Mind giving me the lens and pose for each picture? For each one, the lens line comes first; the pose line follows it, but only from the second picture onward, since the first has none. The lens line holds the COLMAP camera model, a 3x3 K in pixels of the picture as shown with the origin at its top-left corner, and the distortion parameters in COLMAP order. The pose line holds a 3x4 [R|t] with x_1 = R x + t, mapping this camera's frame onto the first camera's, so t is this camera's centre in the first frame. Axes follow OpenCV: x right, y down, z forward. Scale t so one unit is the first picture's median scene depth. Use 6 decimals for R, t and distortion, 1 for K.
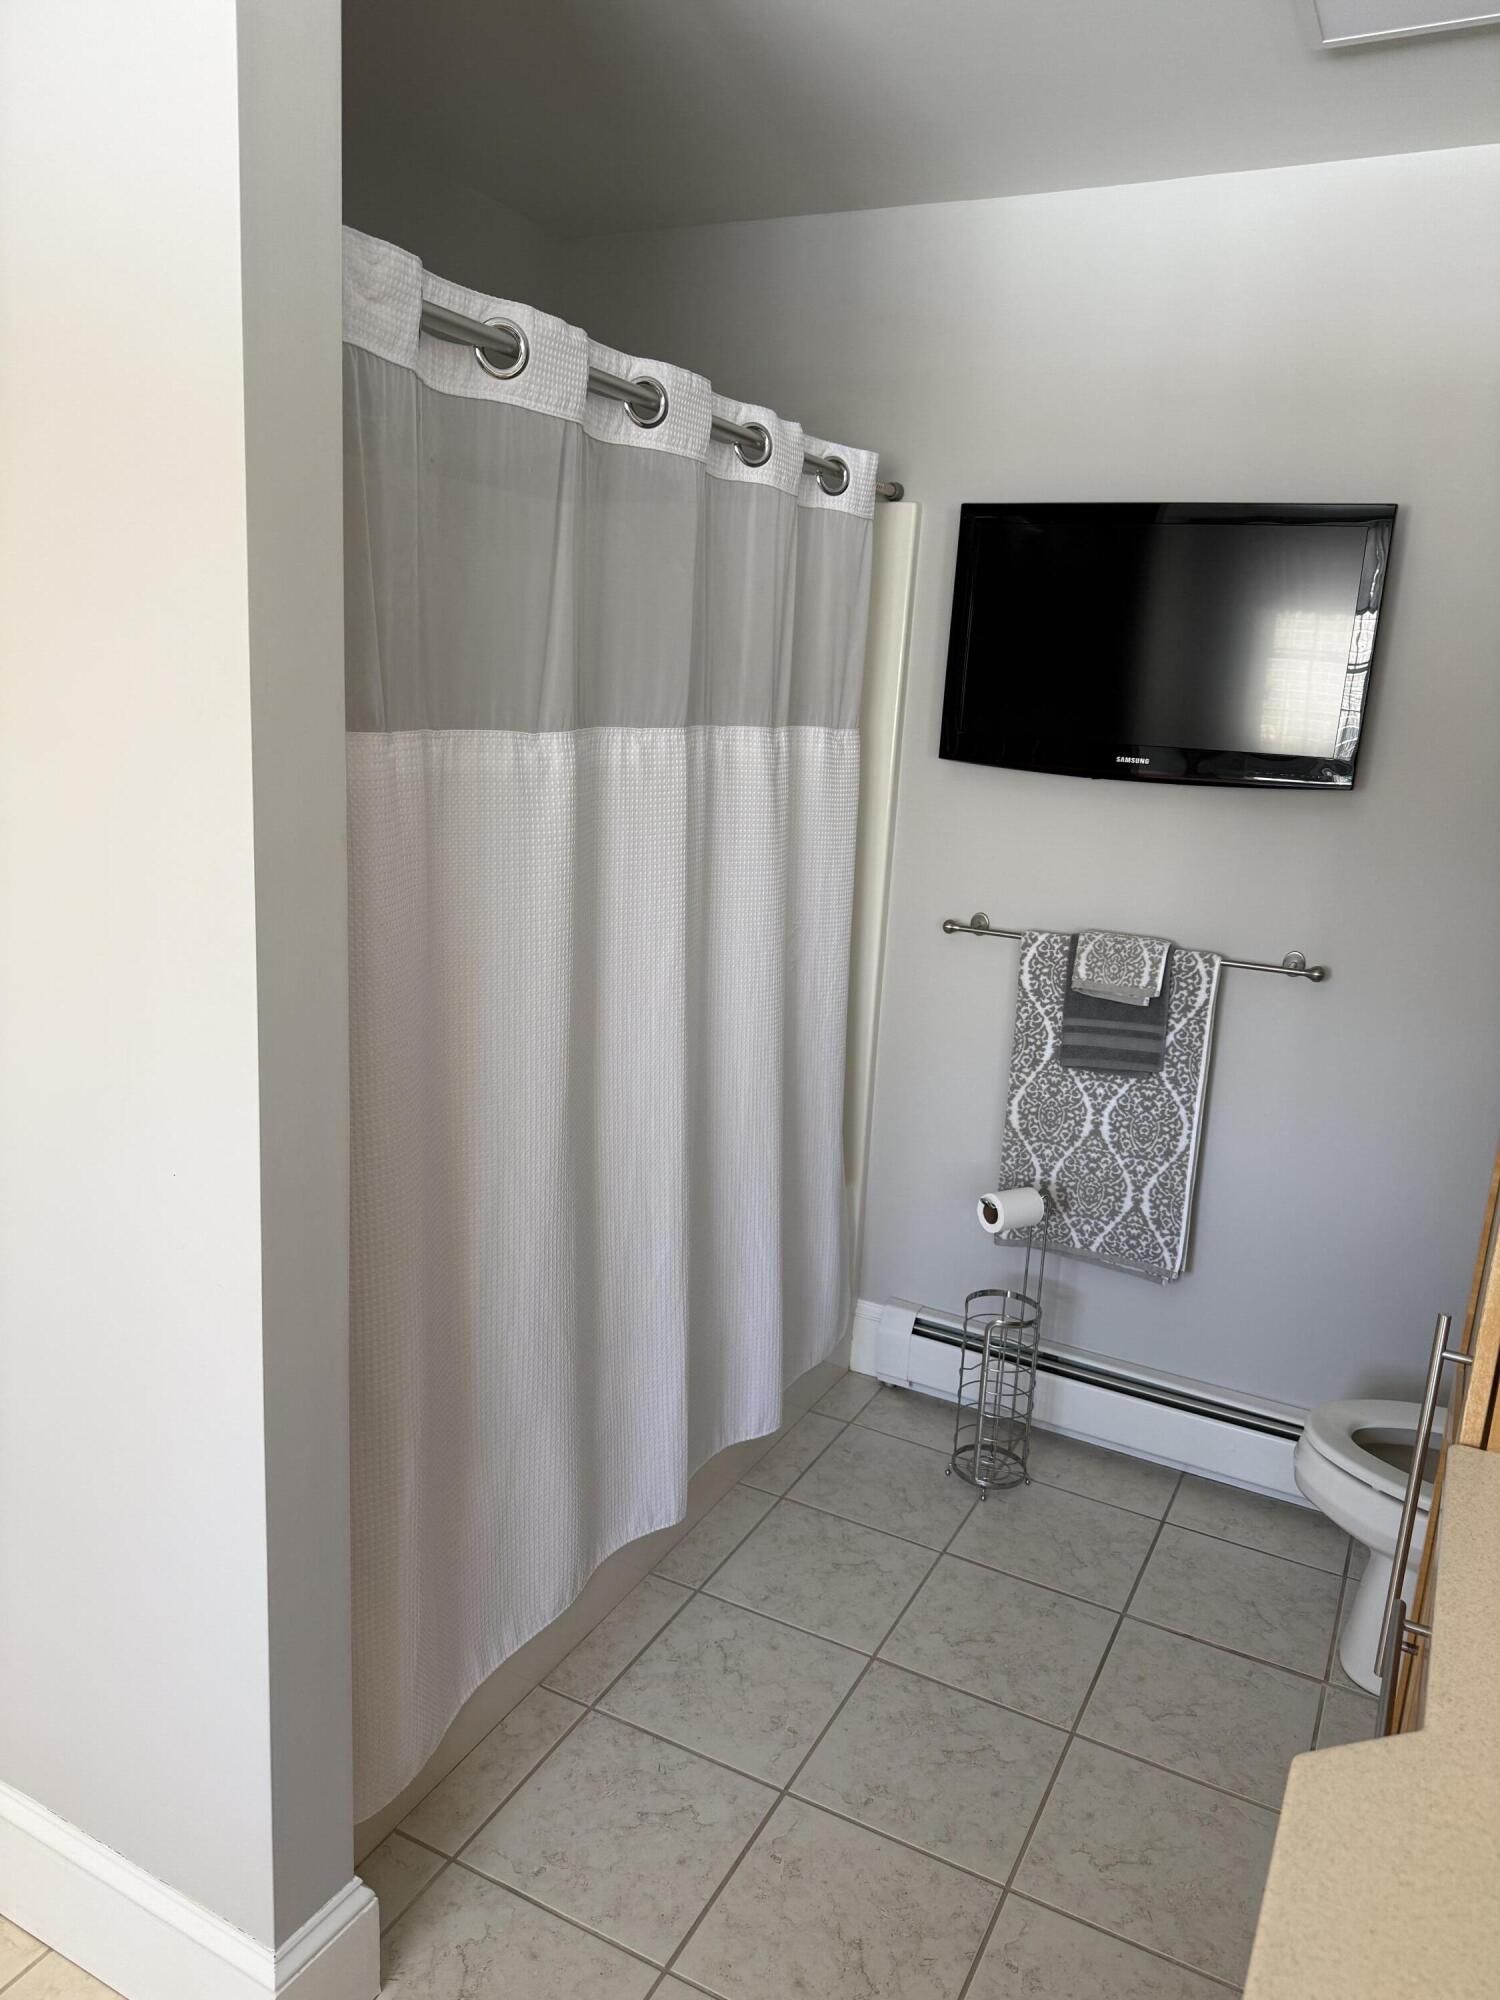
lens RADIAL K [[1403.4, 0, 752.0], [0, 1403.4, 986.0], [0, 0, 1]] dist [0.025162, -0.012628]
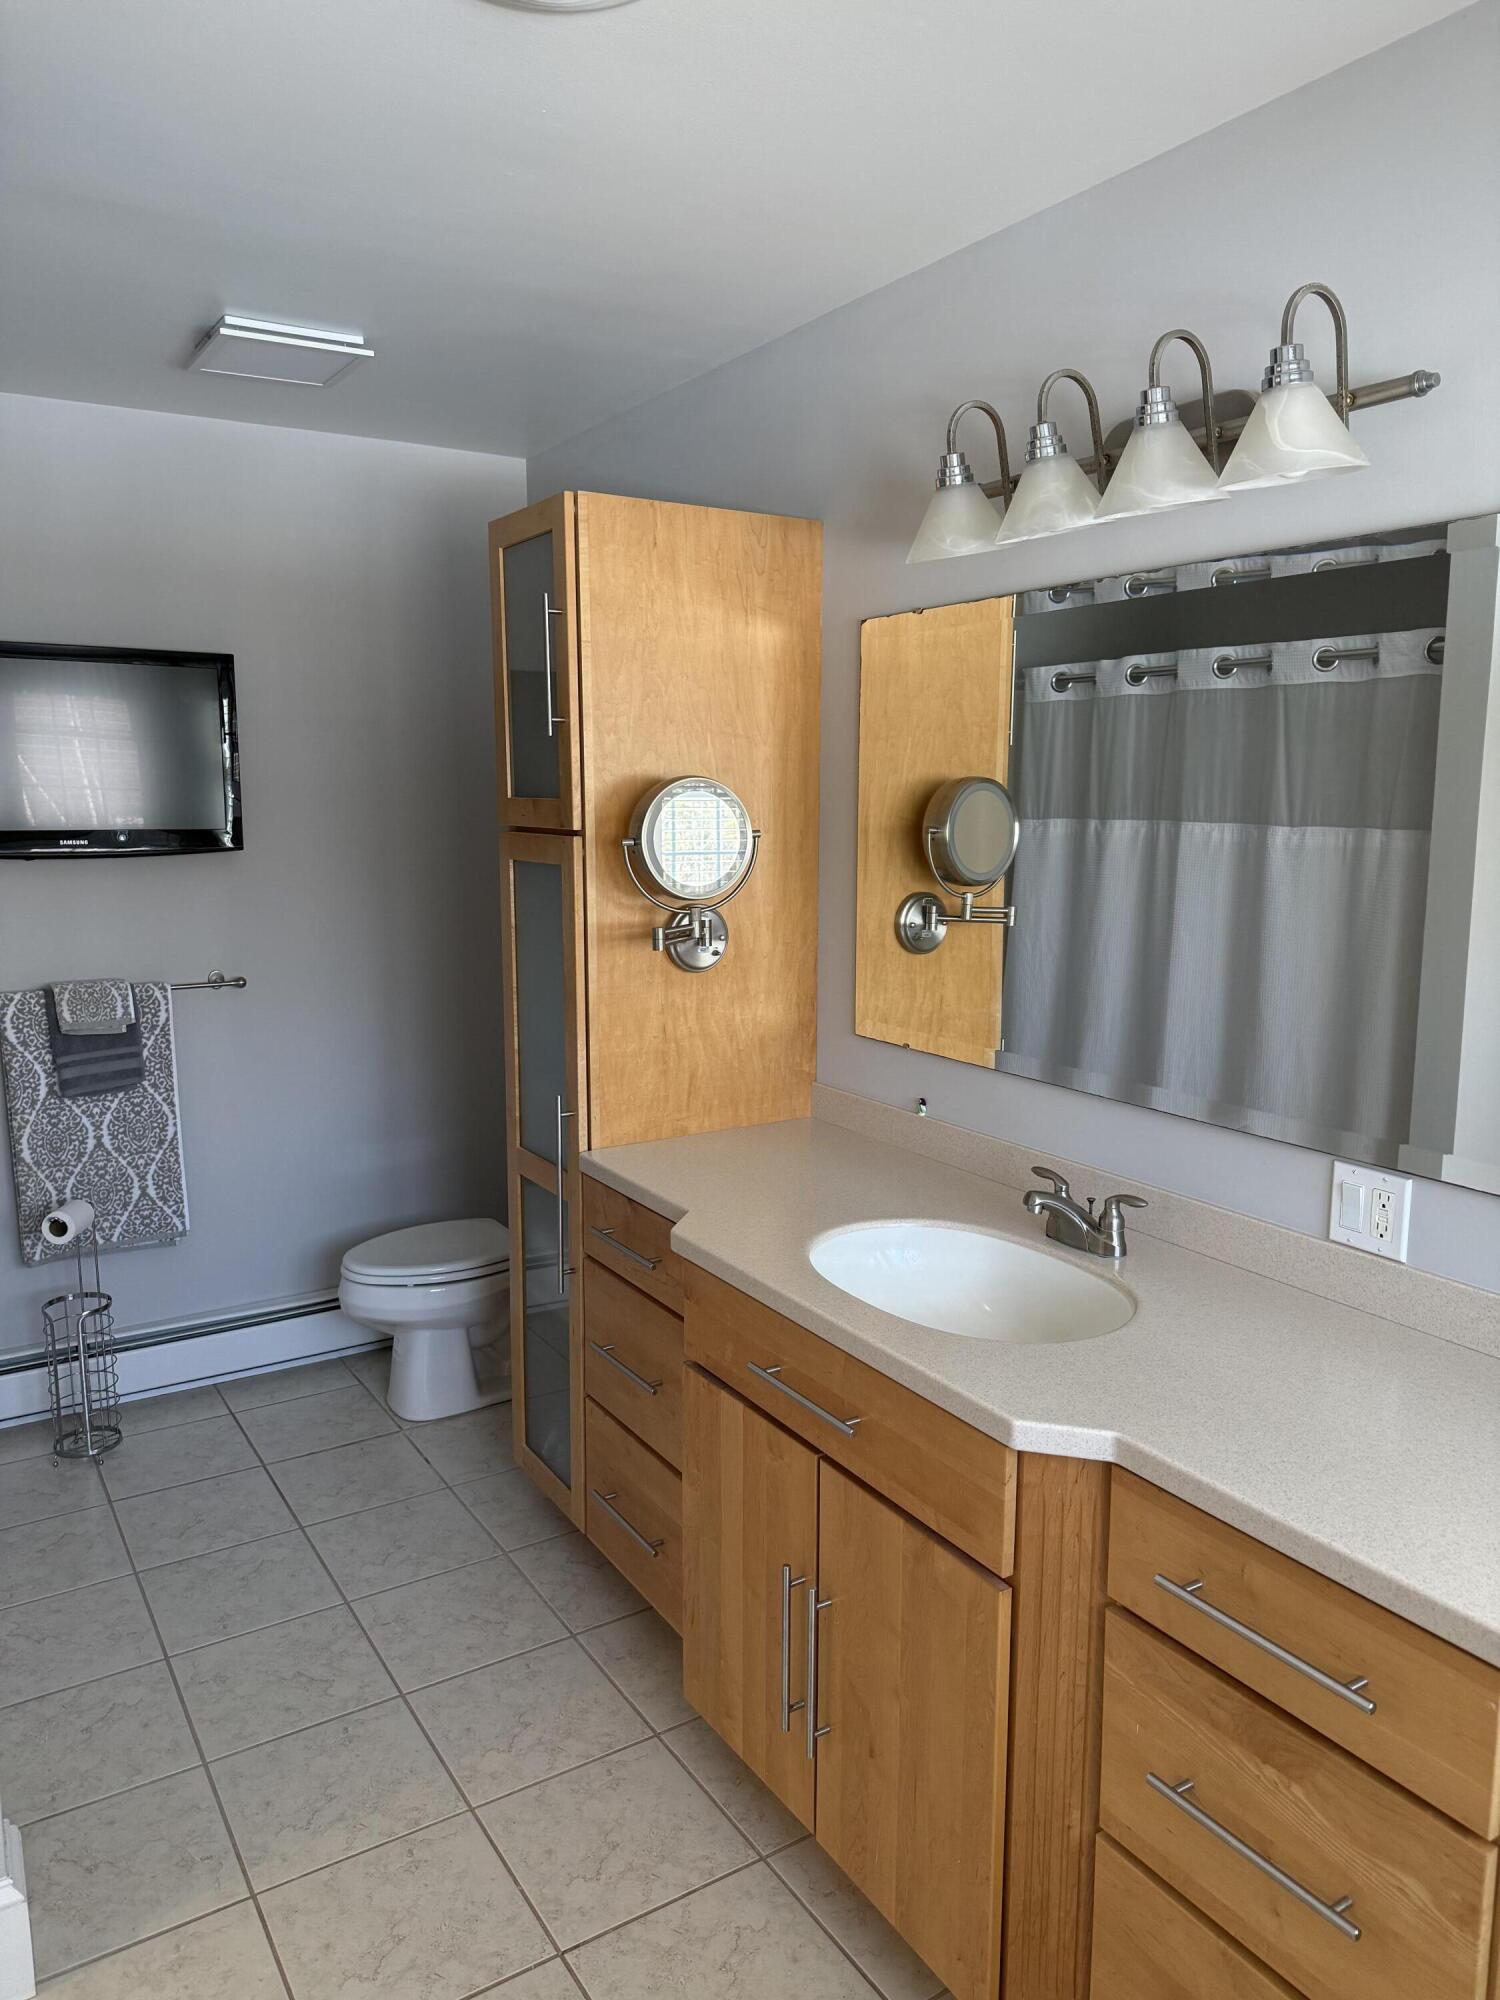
lens RADIAL K [[1403.4, 0, 749.0], [0, 1403.4, 1005.9], [0, 0, 1]] dist [0.025162, -0.012628]
pose [[0.505627, -0.187818, 0.842060, -0.483031], [0.209098, 0.973595, 0.091601, -0.007316], [-0.837030, 0.129757, 0.531548, -0.139376]]
